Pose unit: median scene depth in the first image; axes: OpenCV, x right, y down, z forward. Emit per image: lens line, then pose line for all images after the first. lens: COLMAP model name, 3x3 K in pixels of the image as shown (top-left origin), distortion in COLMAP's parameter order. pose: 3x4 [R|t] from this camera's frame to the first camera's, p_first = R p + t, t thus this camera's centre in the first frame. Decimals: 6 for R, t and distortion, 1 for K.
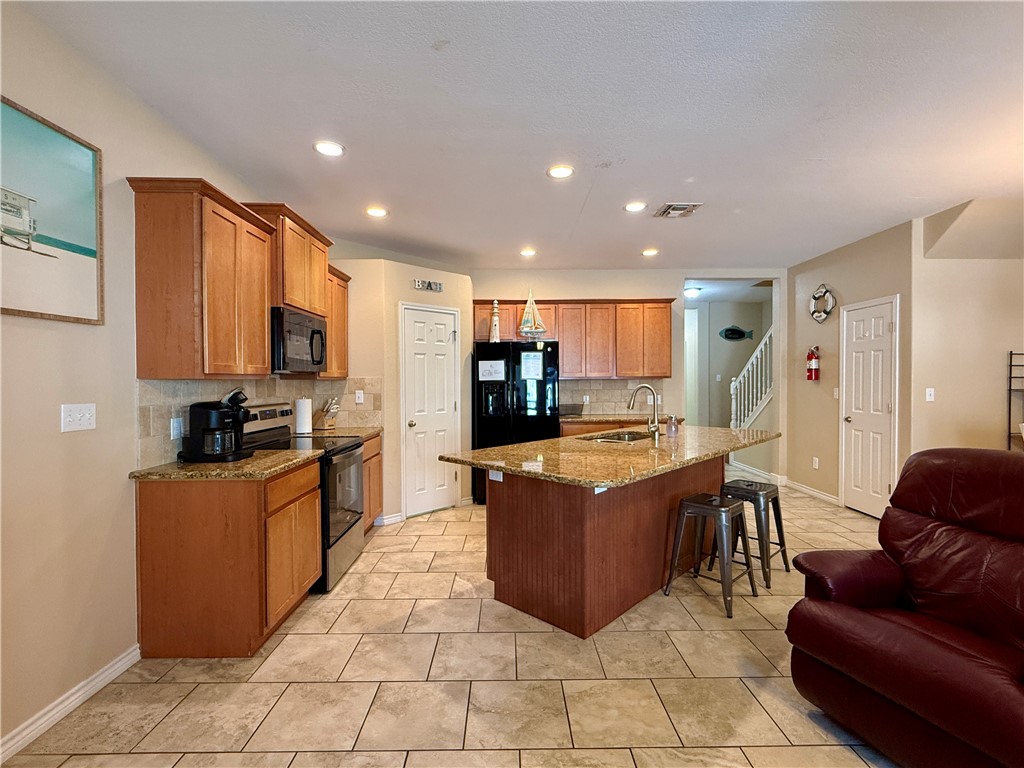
lens RADIAL K [[475.0, 0, 511.7], [0, 475.0, 386.6], [0, 0, 1]] dist [0.000621, -0.000778]
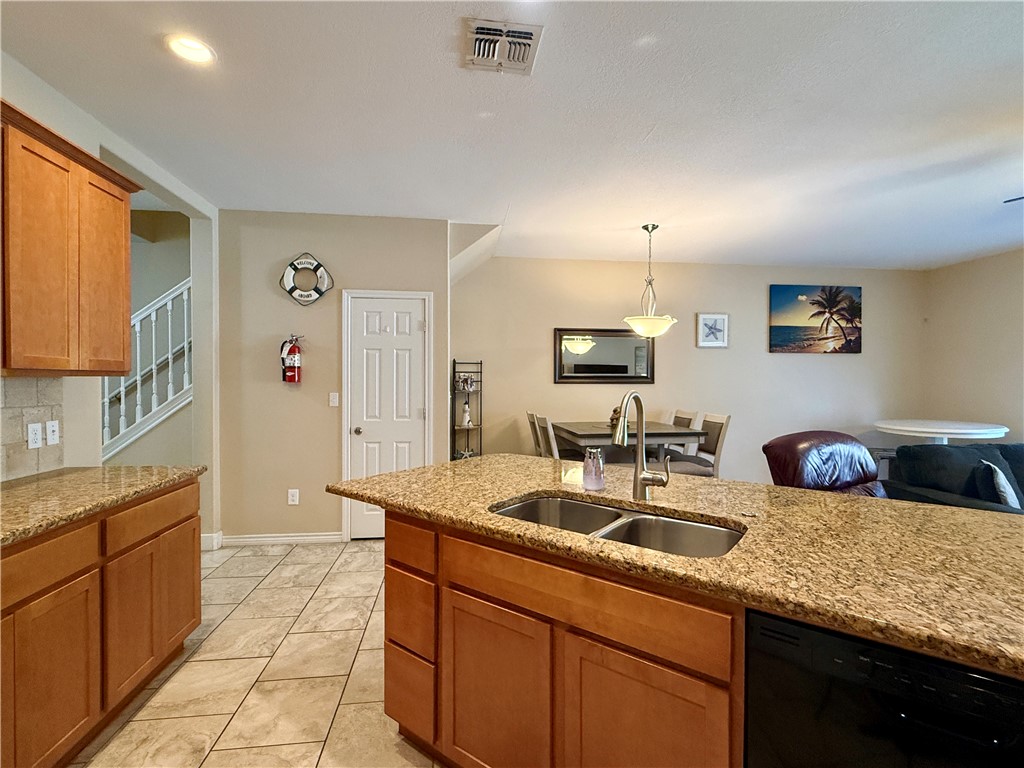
lens RADIAL K [[475.0, 0, 511.7], [0, 475.0, 386.6], [0, 0, 1]] dist [0.000621, -0.000778]
pose [[-0.108604, -0.005629, 0.994069, -0.135264], [0.009831, 0.999929, 0.006736, -0.010236], [-0.994036, 0.010505, -0.108541, 0.869849]]
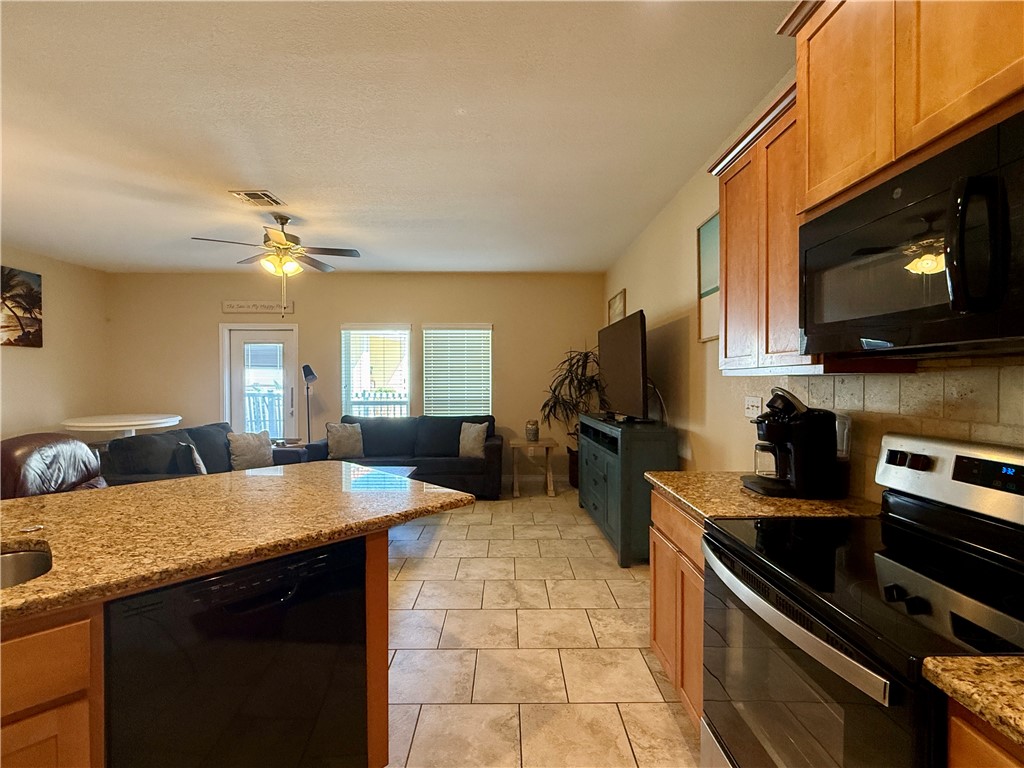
lens RADIAL K [[475.0, 0, 511.7], [0, 475.0, 386.6], [0, 0, 1]] dist [0.000621, -0.000778]
pose [[-0.999988, 0.004794, -0.001291, -0.118910], [0.004760, 0.999664, 0.025478, -0.010699], [0.001413, 0.025472, -0.999675, 0.958056]]
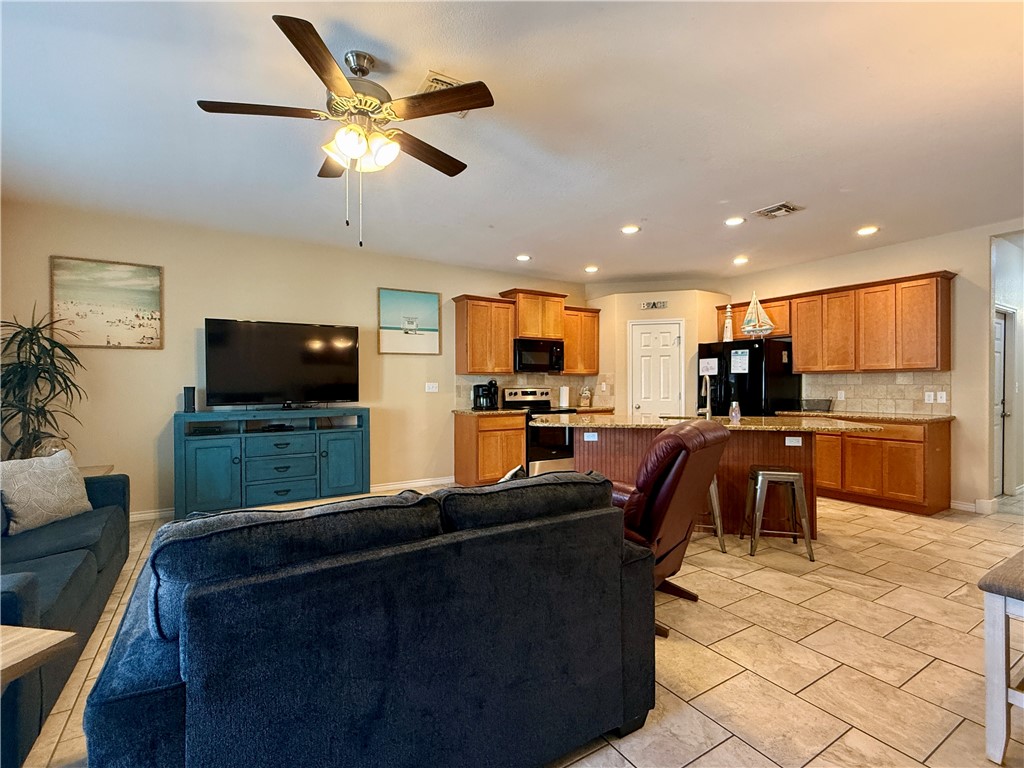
lens RADIAL K [[475.0, 0, 511.7], [0, 475.0, 386.6], [0, 0, 1]] dist [0.000621, -0.000778]
pose [[0.519805, 0.008506, -0.854242, 0.786847], [-0.011324, 0.999931, 0.003066, 0.019162], [0.854210, 0.008080, 0.519866, -0.042796]]
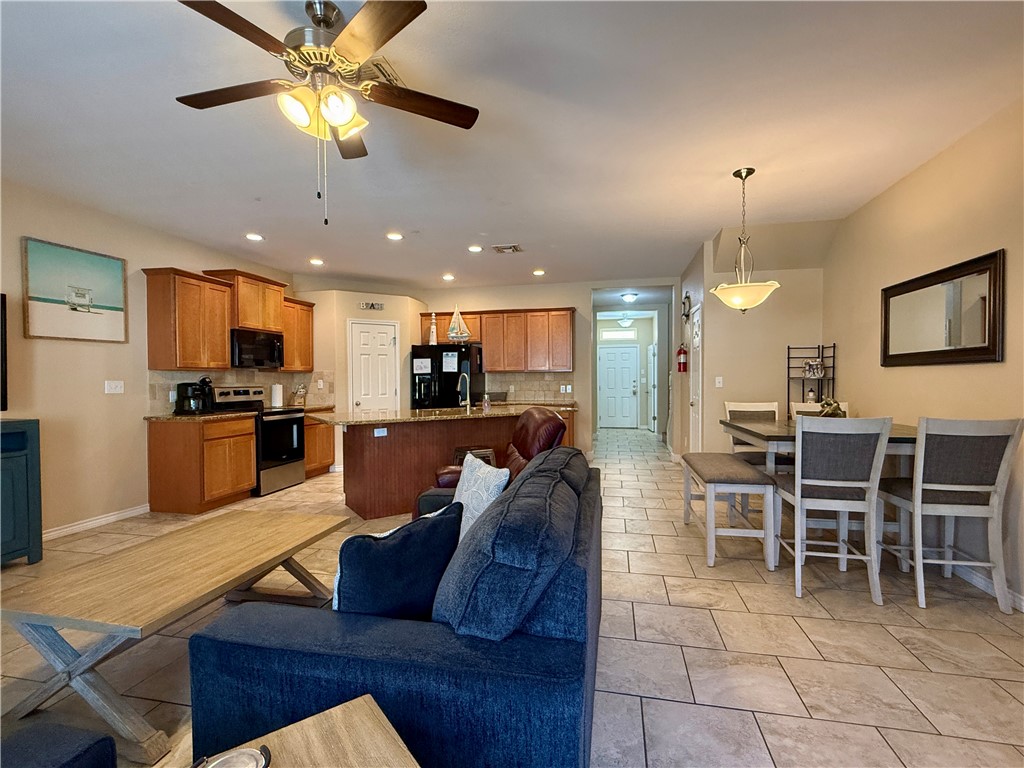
lens RADIAL K [[475.0, 0, 511.7], [0, 475.0, 386.6], [0, 0, 1]] dist [0.000621, -0.000778]
pose [[0.976039, 0.001521, -0.217589, 0.551395], [-0.000806, 0.999994, 0.003375, 0.022494], [0.217592, -0.003119, 0.976035, -0.295543]]
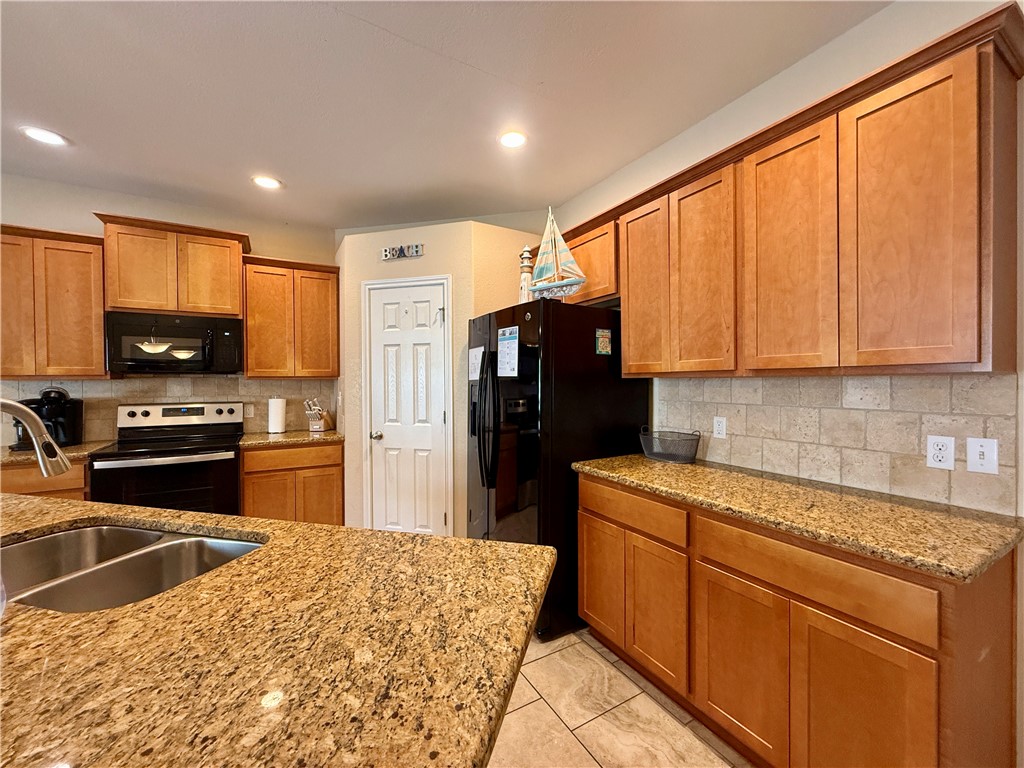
lens RADIAL K [[410.3, 0, 512.0], [0, 410.3, 384.0], [0, 0, 1]] dist [-0.000608, 0.000222]
pose [[0.493312, 0.010584, -0.869788, 0.480312], [-0.009710, 0.999931, 0.006661, -0.013164], [0.869798, 0.005159, 0.493381, 0.855362]]
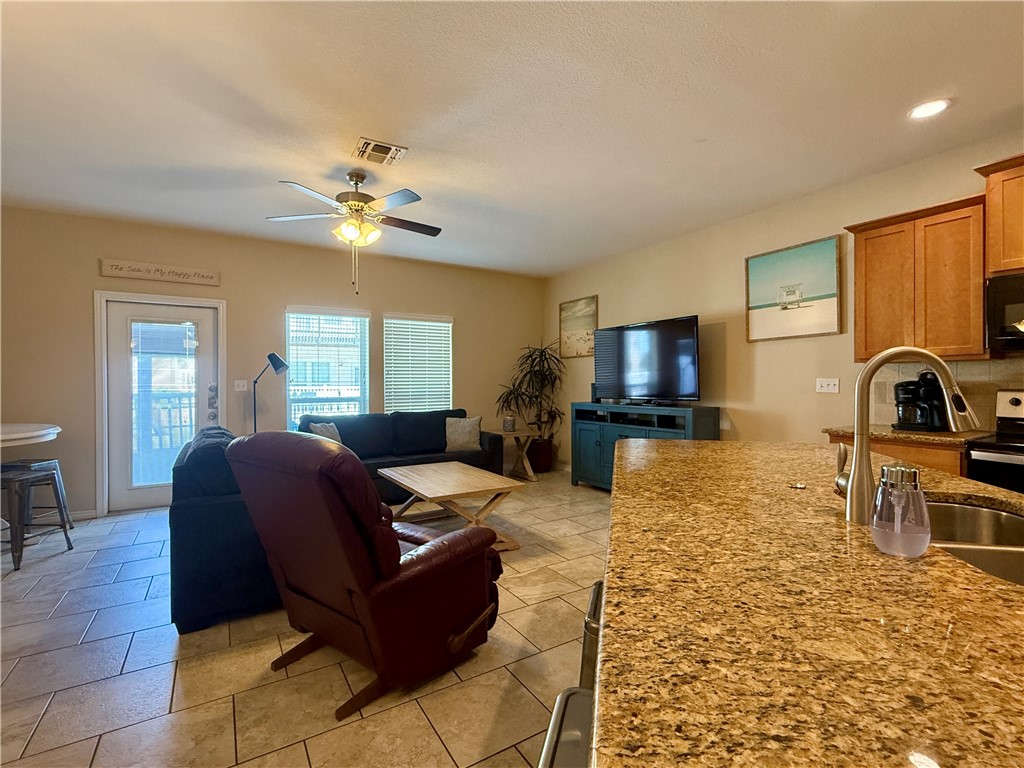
lens RADIAL K [[475.0, 0, 511.7], [0, 475.0, 386.6], [0, 0, 1]] dist [0.000621, -0.000778]
pose [[-0.854931, 0.013361, -0.518570, 0.484224], [0.001683, 0.999734, 0.022984, 0.009968], [0.518739, 0.018777, -0.854726, 0.837634]]
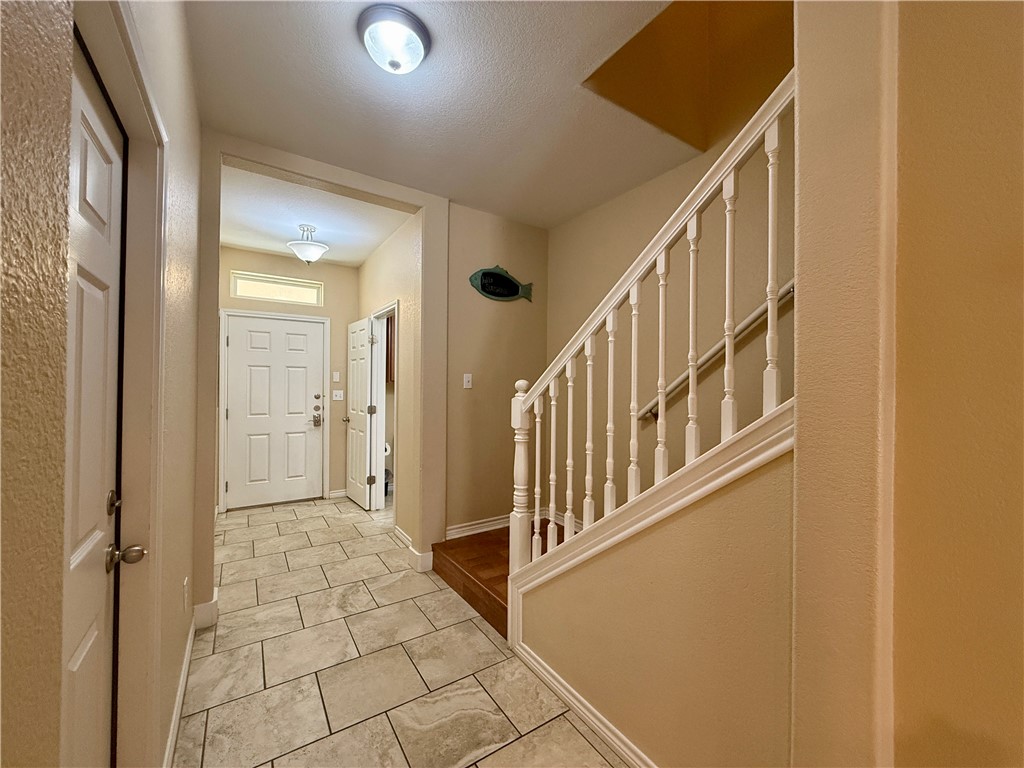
lens RADIAL K [[410.3, 0, 512.0], [0, 410.3, 384.0], [0, 0, 1]] dist [-0.000608, 0.000222]
pose [[0.838944, 0.011761, 0.544091, 0.491374], [-0.006472, 0.999911, -0.011635, -0.020543], [-0.544179, 0.006240, 0.838946, 1.225272]]
